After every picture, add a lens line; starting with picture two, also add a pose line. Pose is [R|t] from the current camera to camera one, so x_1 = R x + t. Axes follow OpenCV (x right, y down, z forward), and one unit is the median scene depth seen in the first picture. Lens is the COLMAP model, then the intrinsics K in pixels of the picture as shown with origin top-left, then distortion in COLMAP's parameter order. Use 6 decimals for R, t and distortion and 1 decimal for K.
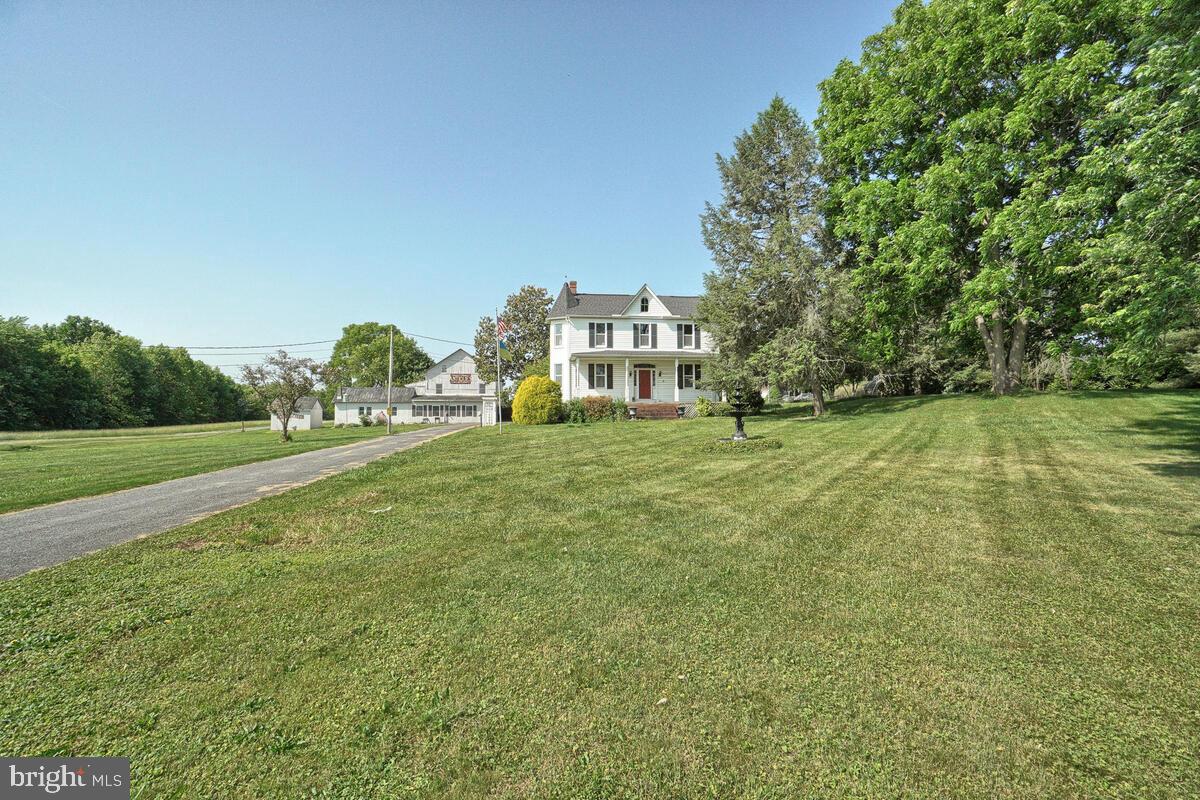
lens RADIAL K [[527.3, 0, 590.6], [0, 527.3, 398.5], [0, 0, 1]] dist [-0.054189, 0.020790]
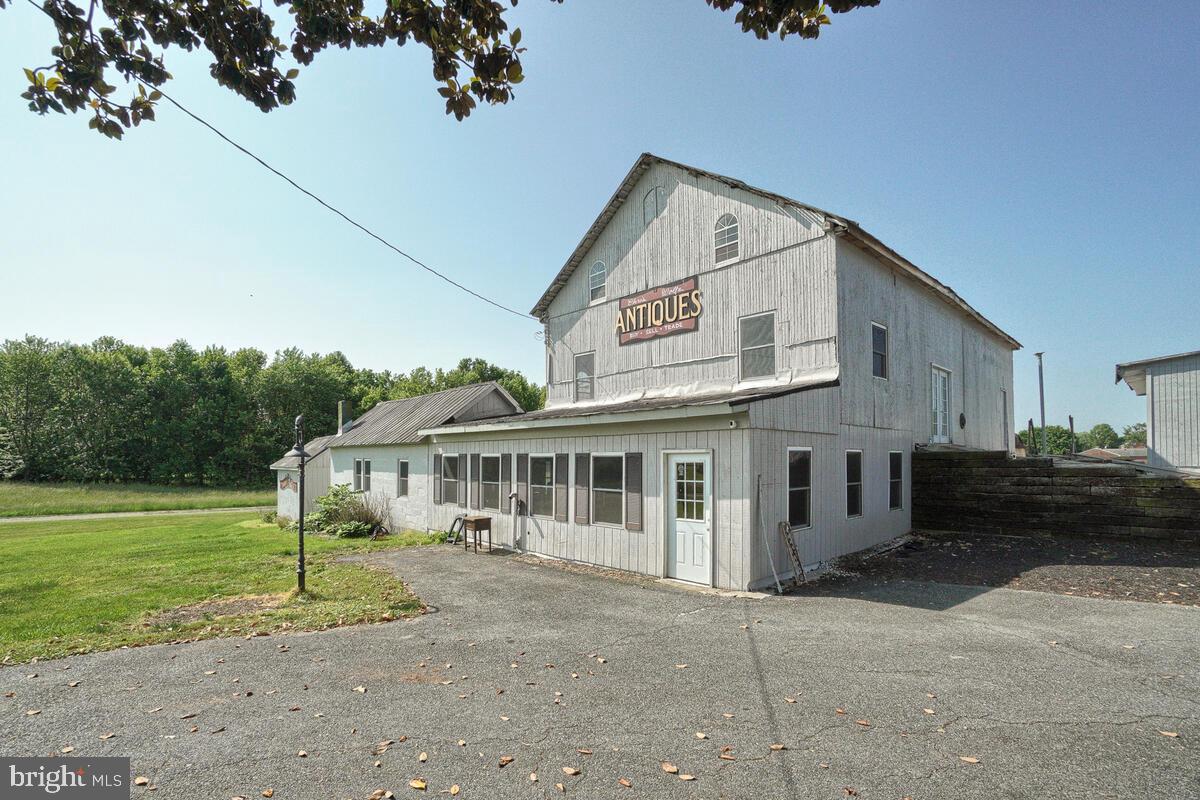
lens RADIAL K [[548.0, 0, 584.8], [0, 548.0, 458.2], [0, 0, 1]] dist [-0.060554, 0.021250]
pose [[0.583737, -0.000041, -0.811942, -0.194725], [0.027115, 0.999443, 0.019444, 0.020790], [0.811490, -0.033365, 0.583414, 1.650237]]
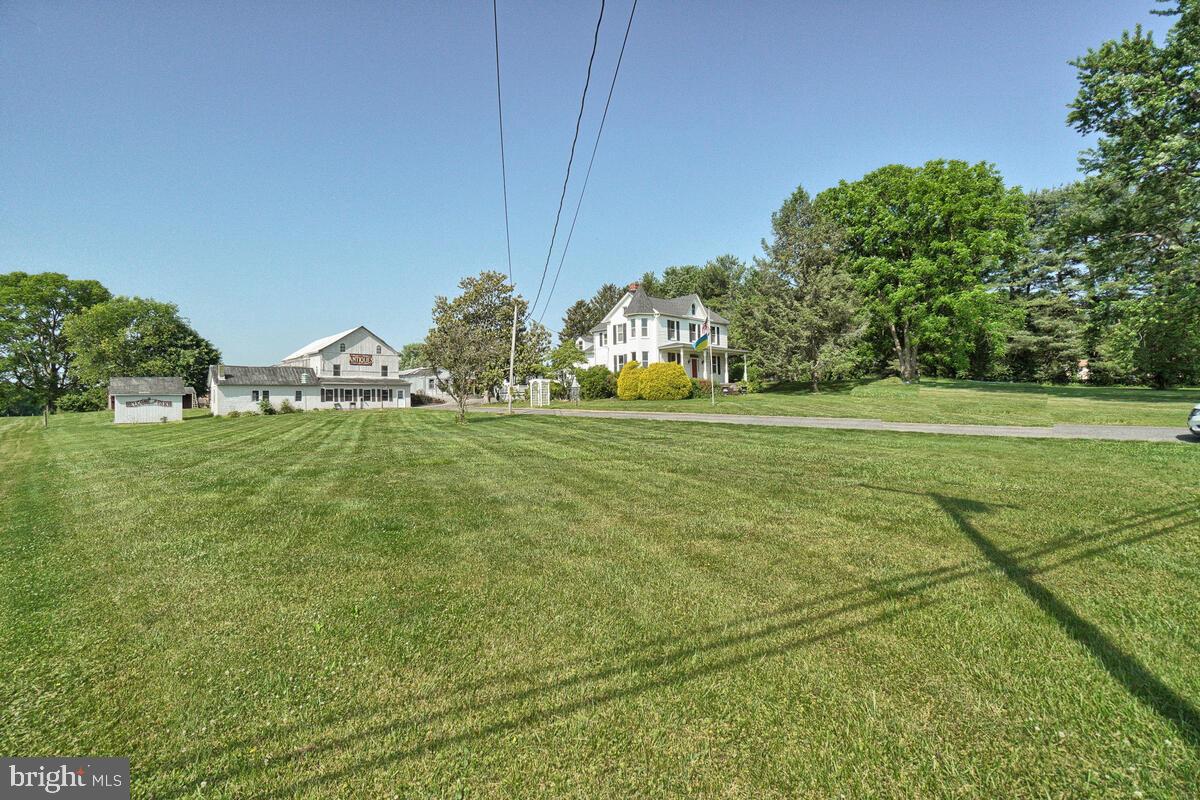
lens RADIAL K [[527.3, 0, 590.6], [0, 527.3, 398.5], [0, 0, 1]] dist [-0.054189, 0.020790]
pose [[0.799309, -0.007064, 0.600878, -0.899778], [-0.004028, 0.999845, 0.017112, 0.022223], [-0.600906, -0.016098, 0.799158, 0.103986]]
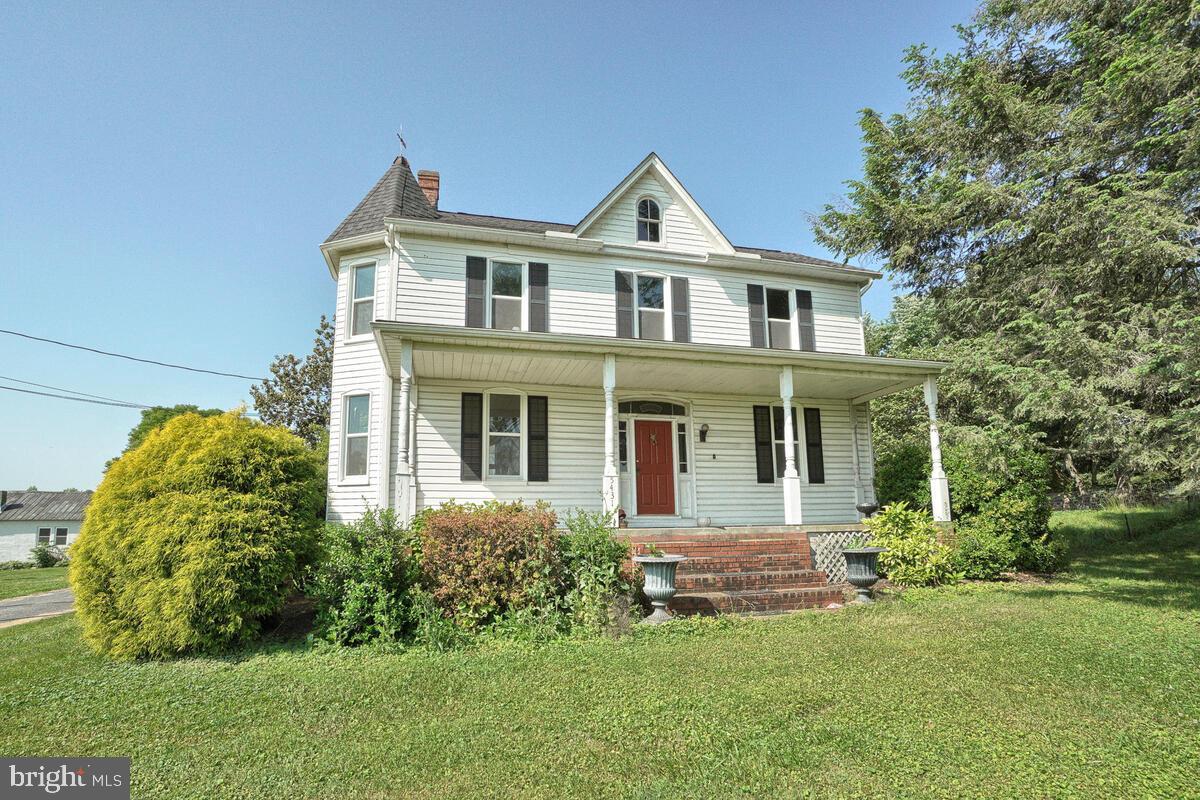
lens RADIAL K [[507.6, 0, 599.5], [0, 507.6, 469.3], [0, 0, 1]] dist [-0.027213, -0.000062]
pose [[0.993077, 0.003907, 0.117401, 0.037396], [0.006292, 0.996243, -0.086376, -0.000790], [-0.117298, 0.086516, 0.989321, 0.719038]]
